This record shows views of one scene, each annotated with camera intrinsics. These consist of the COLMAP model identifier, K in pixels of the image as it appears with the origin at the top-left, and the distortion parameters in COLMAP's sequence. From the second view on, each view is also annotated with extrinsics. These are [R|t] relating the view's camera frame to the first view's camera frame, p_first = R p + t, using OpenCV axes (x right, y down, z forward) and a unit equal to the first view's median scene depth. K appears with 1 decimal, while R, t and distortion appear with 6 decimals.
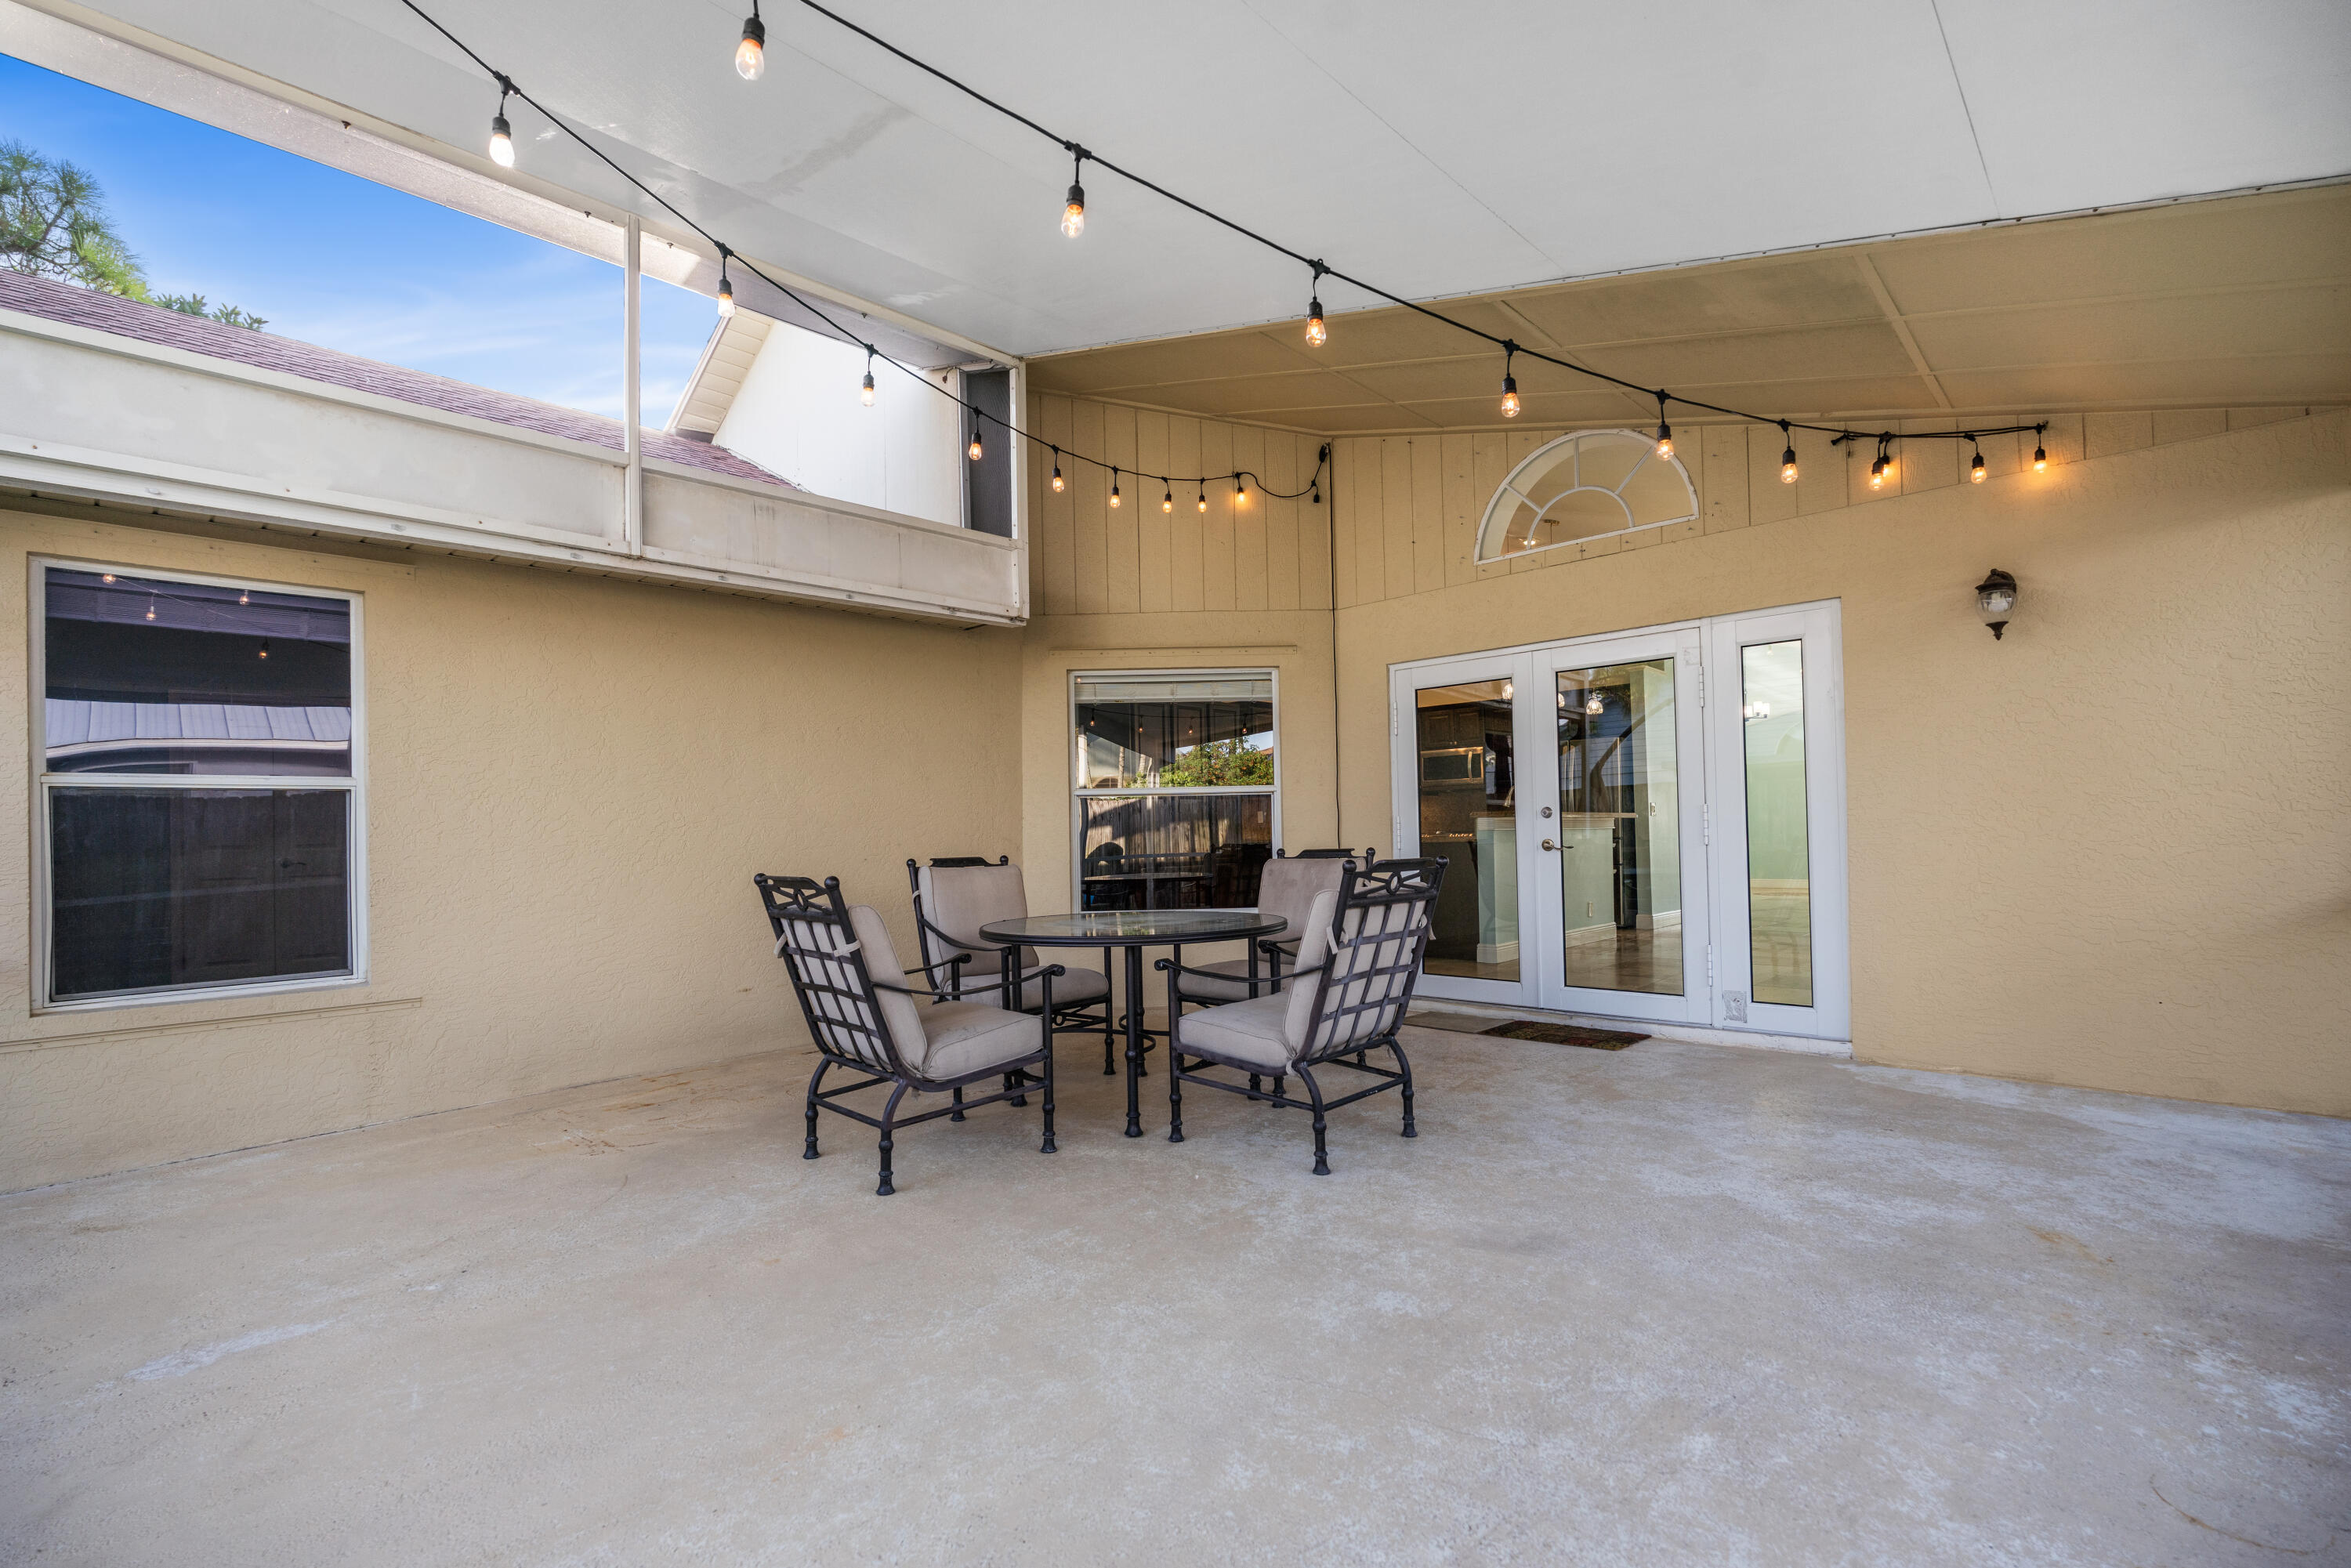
lens RADIAL K [[1047.1, 0, 1176.1], [0, 1047.1, 831.0], [0, 0, 1]] dist [-0.001861, 0.000185]
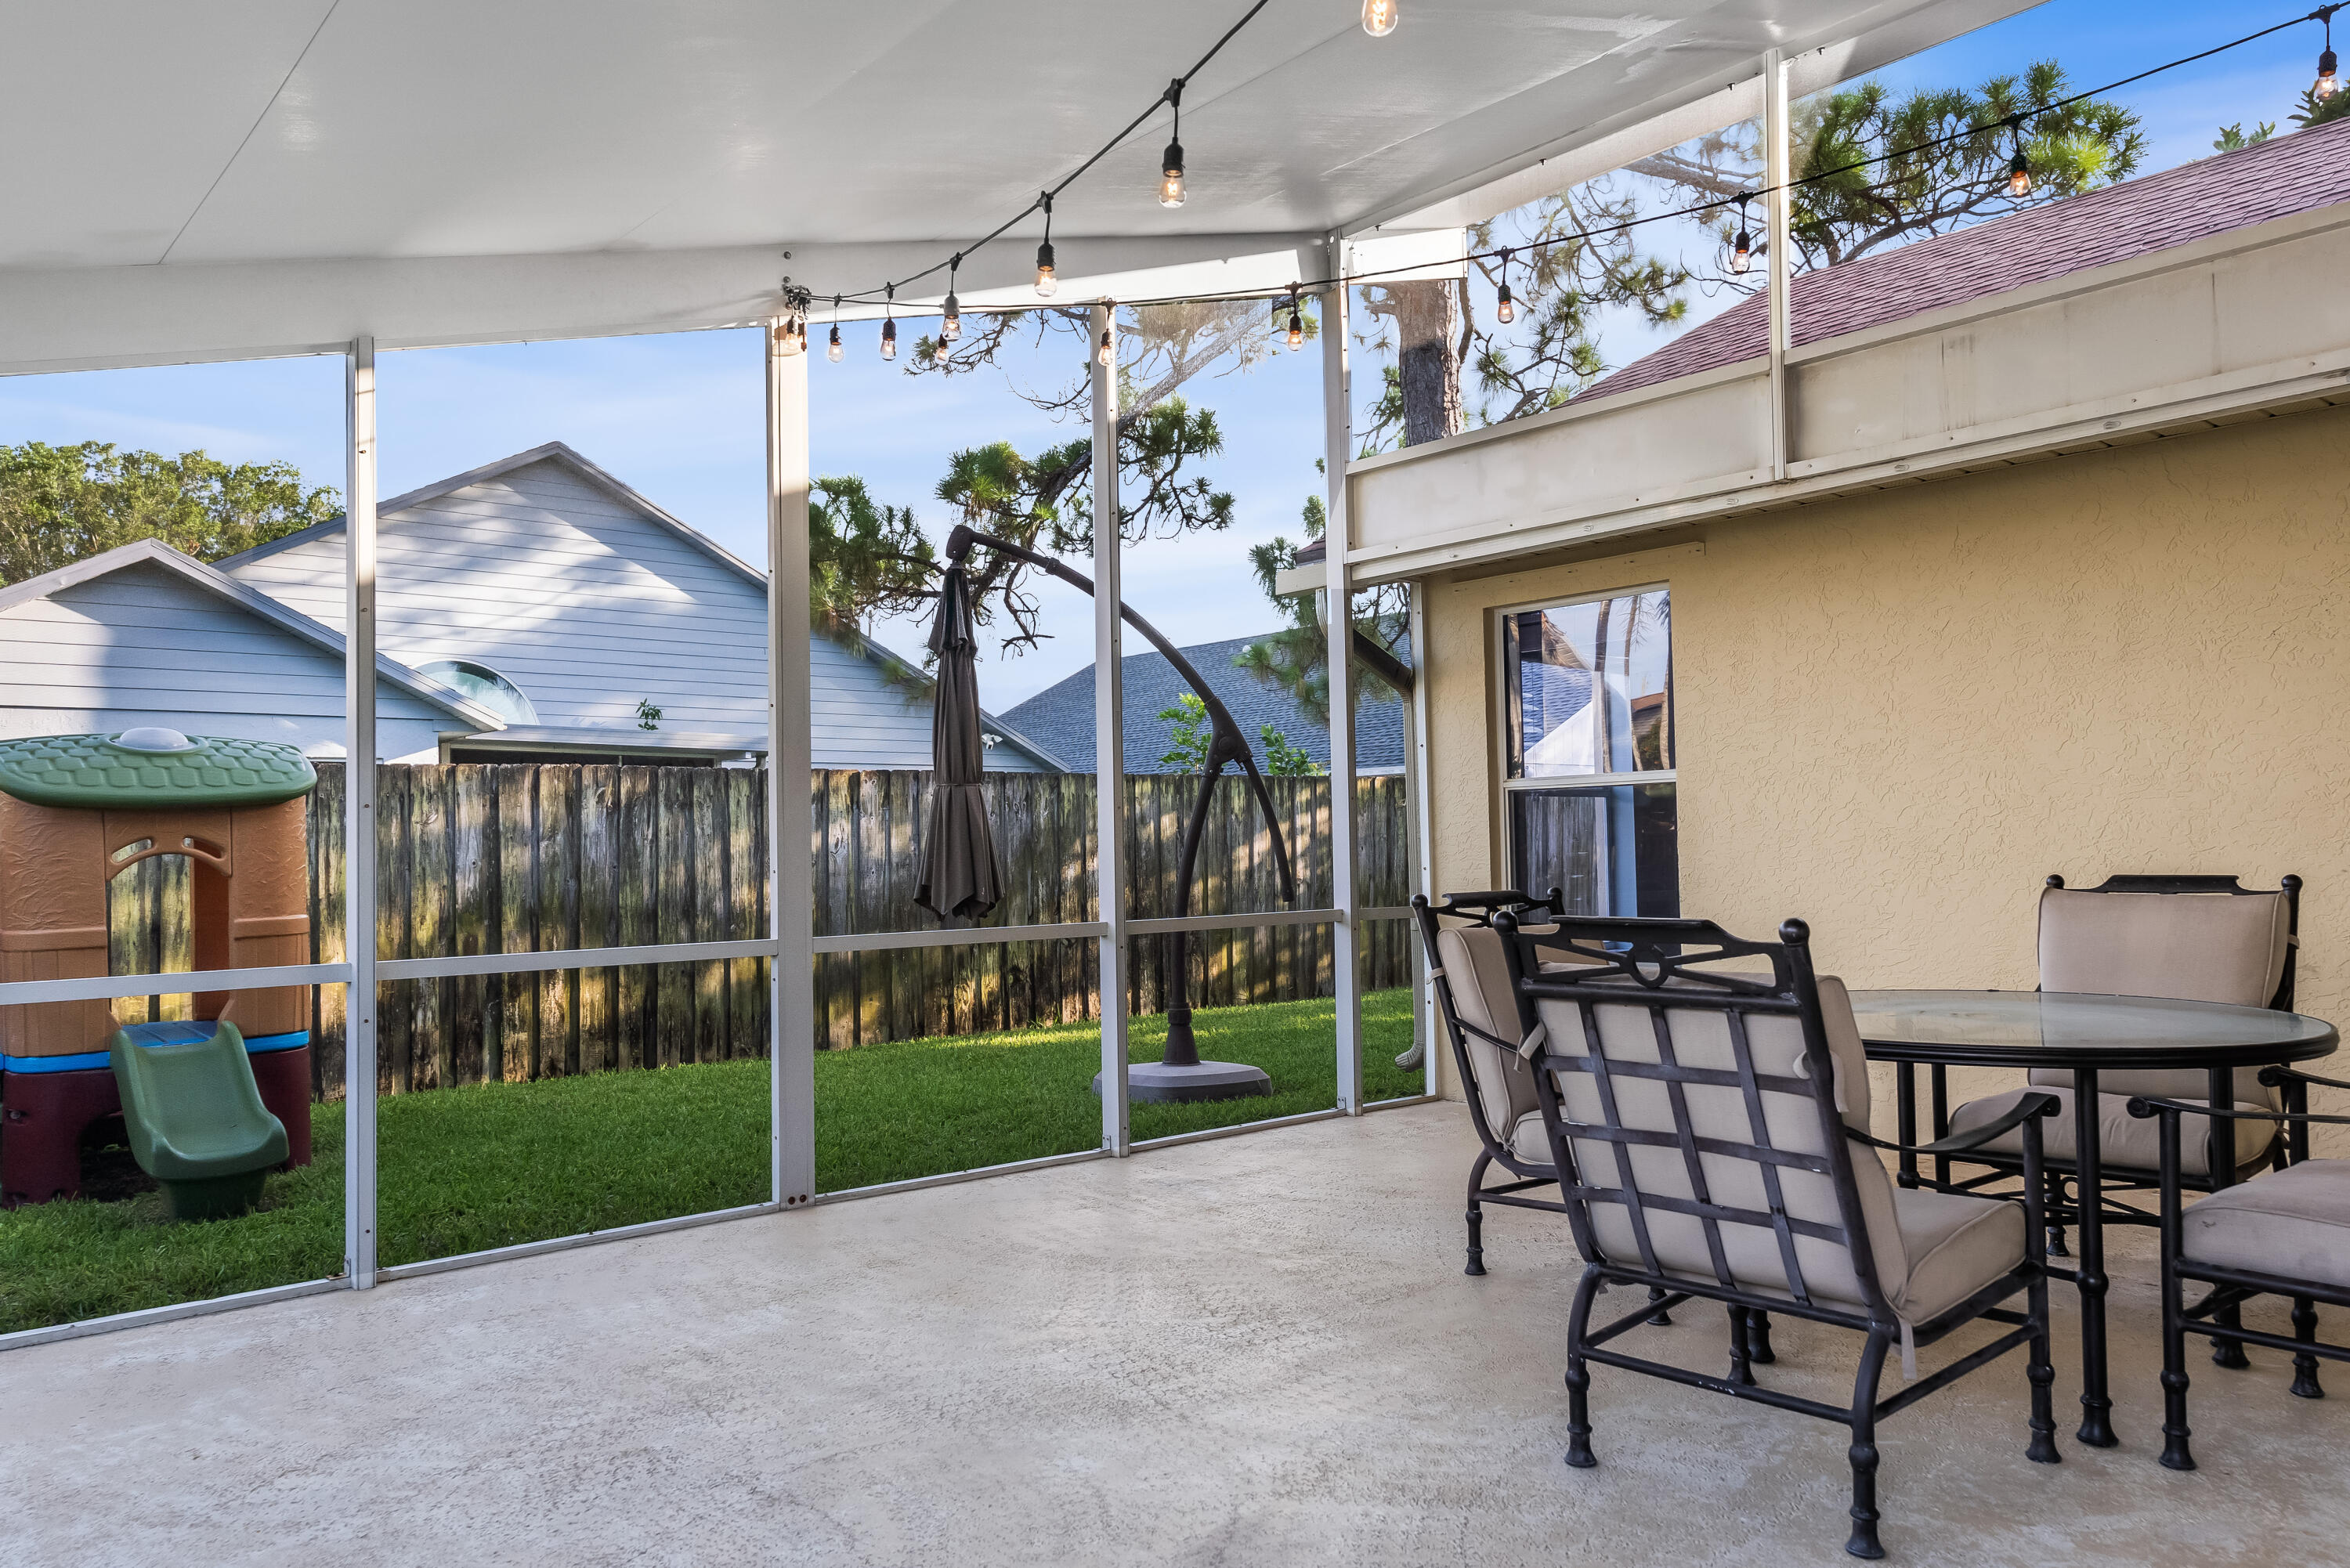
lens RADIAL K [[1693.0, 0, 1178.5], [0, 1693.0, 792.6], [0, 0, 1]] dist [-0.000289, 0.002846]
pose [[-0.086943, -0.009457, -0.996168, 0.943509], [0.026090, 0.999590, -0.011767, -0.027193], [0.995872, -0.027013, -0.086661, 0.767821]]
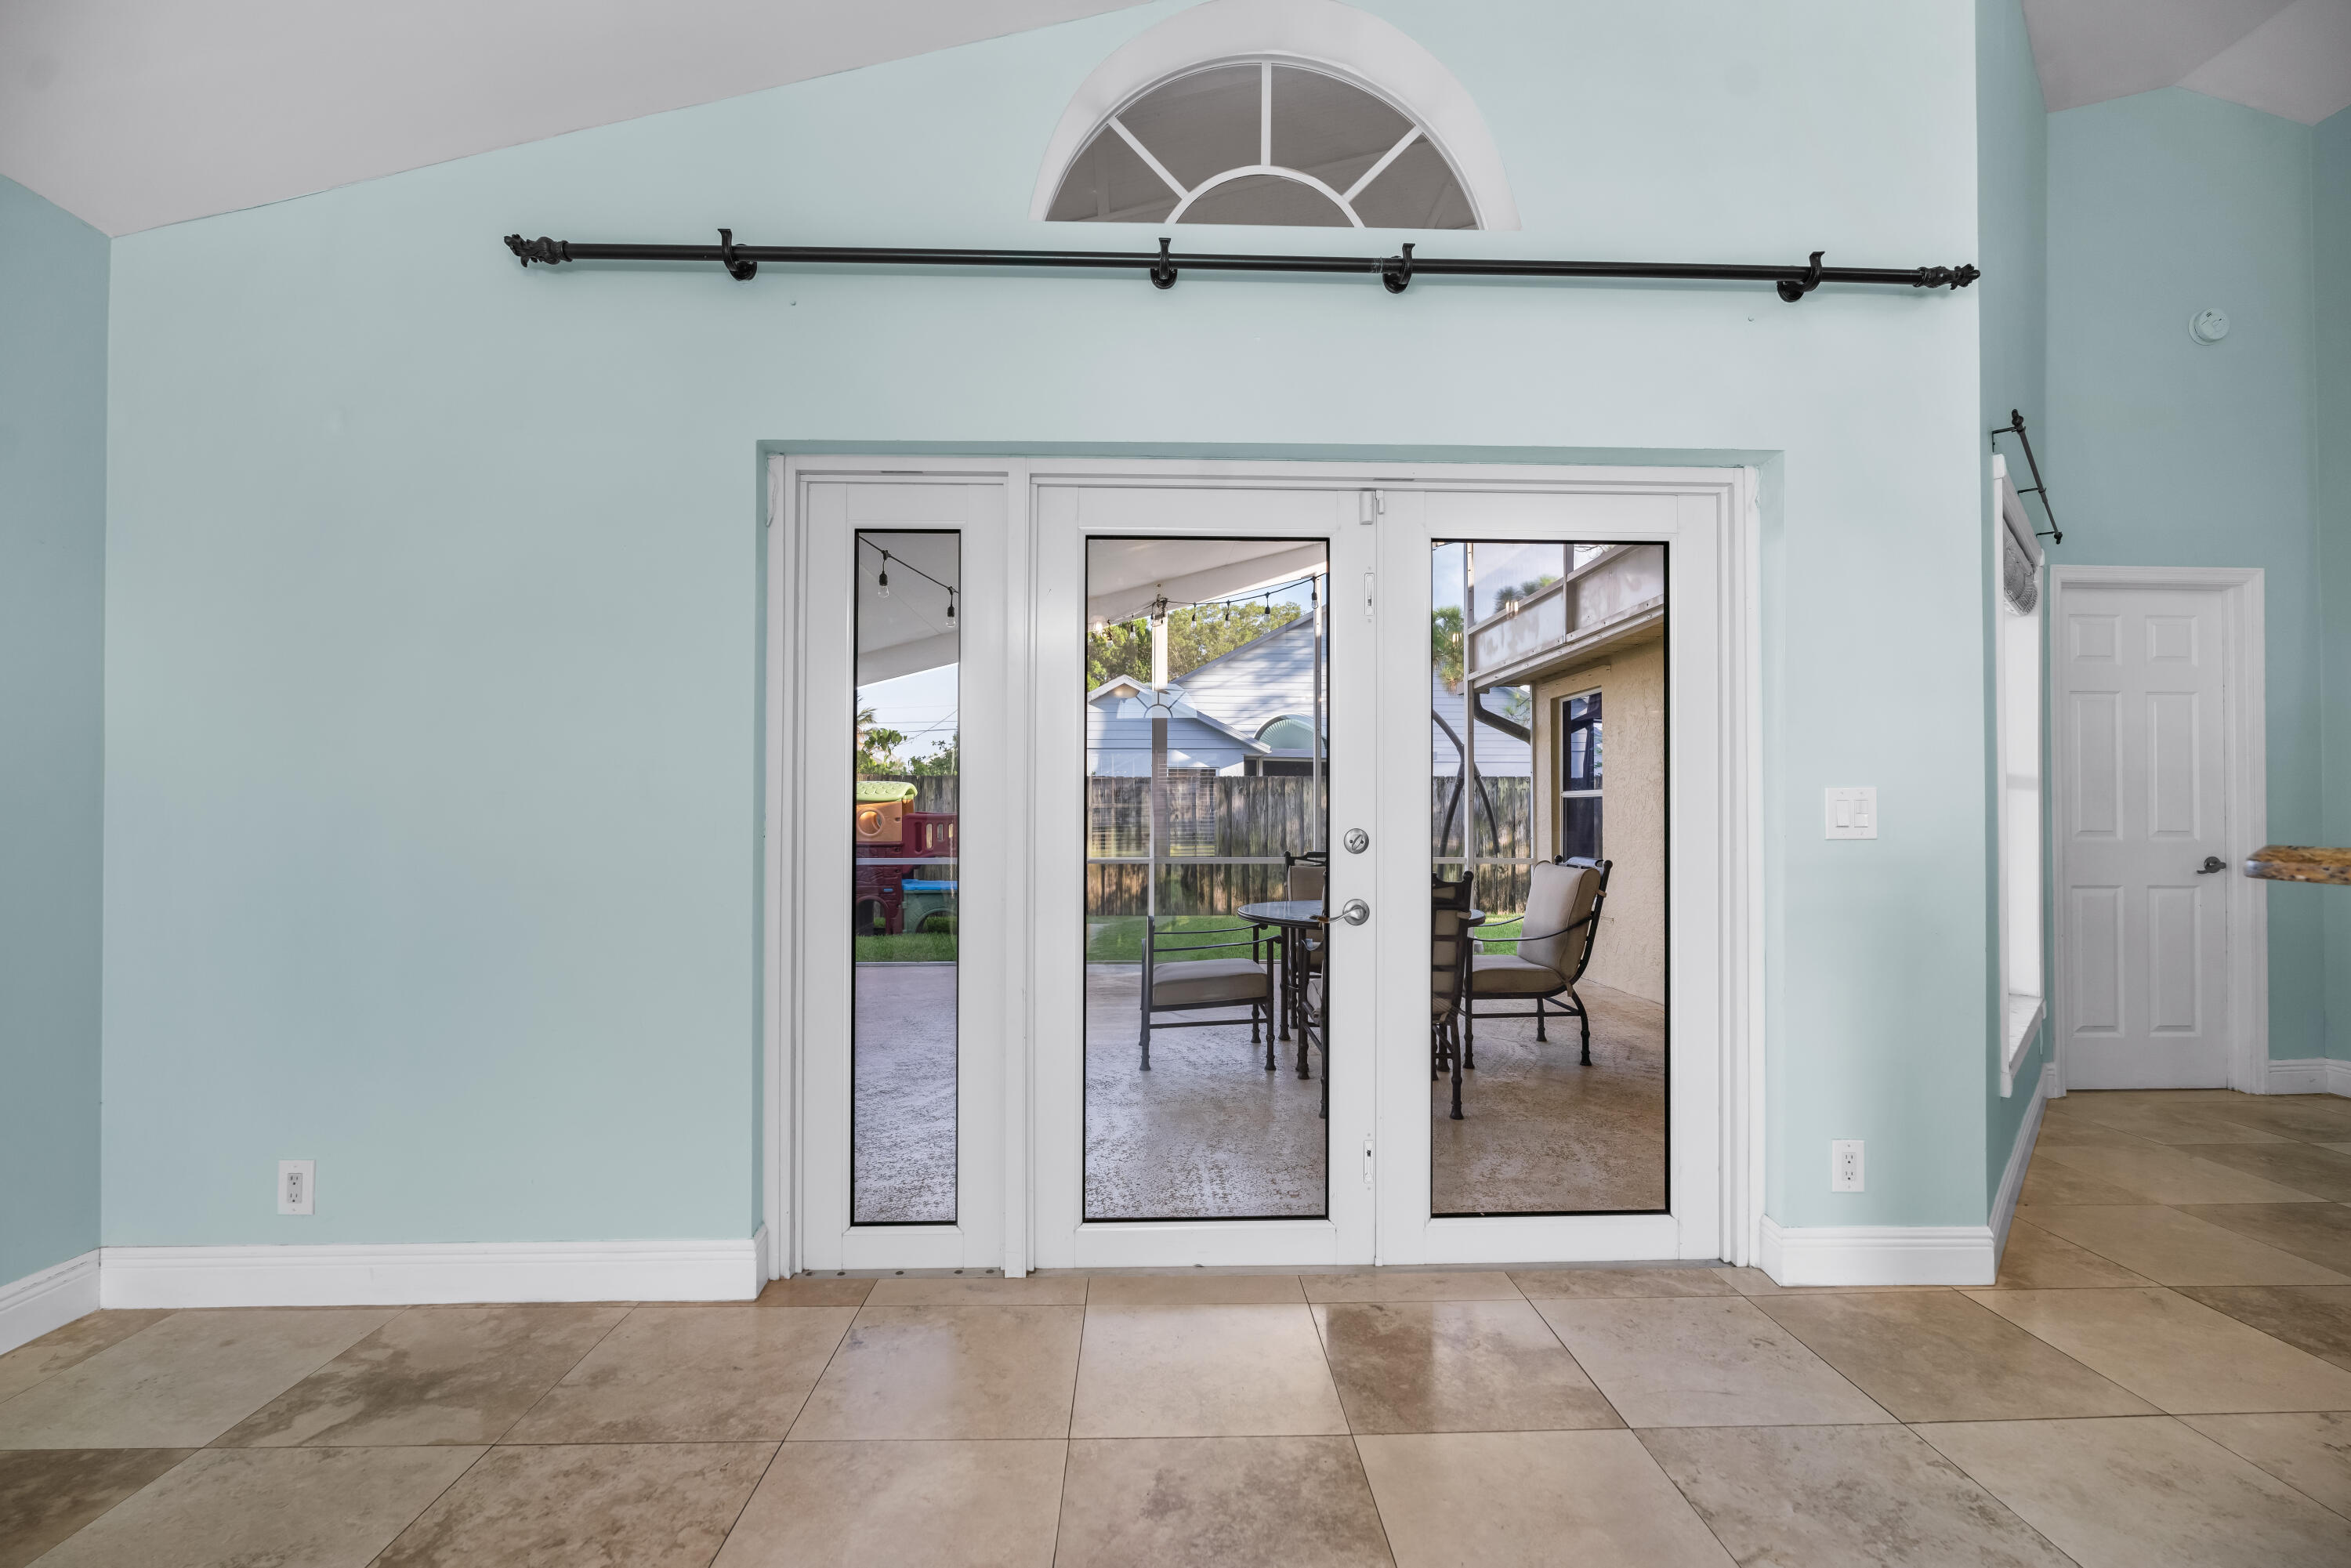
lens RADIAL K [[1051.9, 0, 1192.5], [0, 1051.9, 792.3], [0, 0, 1]] dist [-0.006100, -0.000507]
pose [[-0.679865, 0.009103, -0.733280, 1.134045], [0.016040, 0.999868, -0.002459, -0.060776], [0.733162, -0.013433, -0.679922, 1.930745]]
